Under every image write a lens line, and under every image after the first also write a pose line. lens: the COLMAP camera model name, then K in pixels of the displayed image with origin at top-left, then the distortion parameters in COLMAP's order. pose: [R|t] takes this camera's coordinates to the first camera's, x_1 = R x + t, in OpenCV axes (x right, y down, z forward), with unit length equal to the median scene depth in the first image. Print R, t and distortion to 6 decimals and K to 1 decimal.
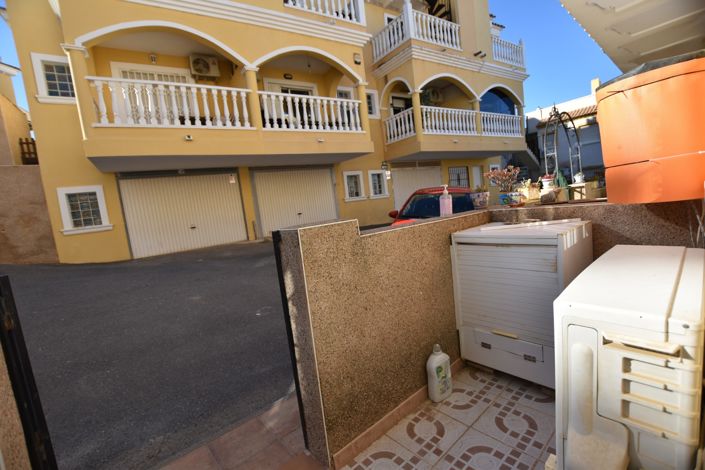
lens RADIAL K [[310.4, 0, 350.8], [0, 310.4, 237.5], [0, 0, 1]] dist [-0.032932, 0.005514]
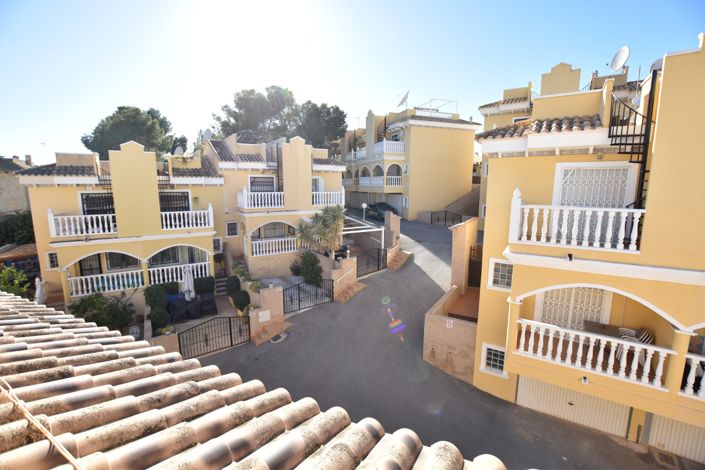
lens RADIAL K [[310.4, 0, 355.0], [0, 310.4, 233.5], [0, 0, 1]] dist [-0.032932, 0.005514]
pose [[0.413313, 0.252514, -0.874877, -0.048816], [-0.150817, 0.966495, 0.207707, -1.362631], [0.898013, 0.046098, 0.437548, -0.400059]]
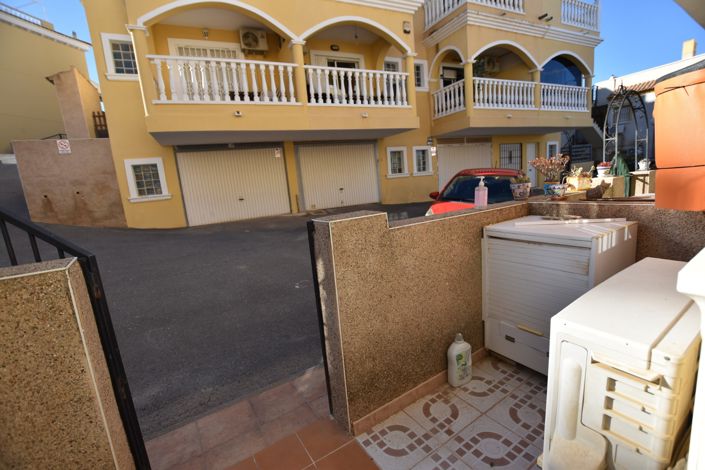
lens RADIAL K [[310.4, 0, 350.6], [0, 310.4, 237.2], [0, 0, 1]] dist [-0.032932, 0.005514]
pose [[0.989926, 0.053332, -0.131155, 0.013245], [-0.042114, 0.995329, 0.086871, -0.019778], [0.135175, -0.080473, 0.987548, -0.019012]]
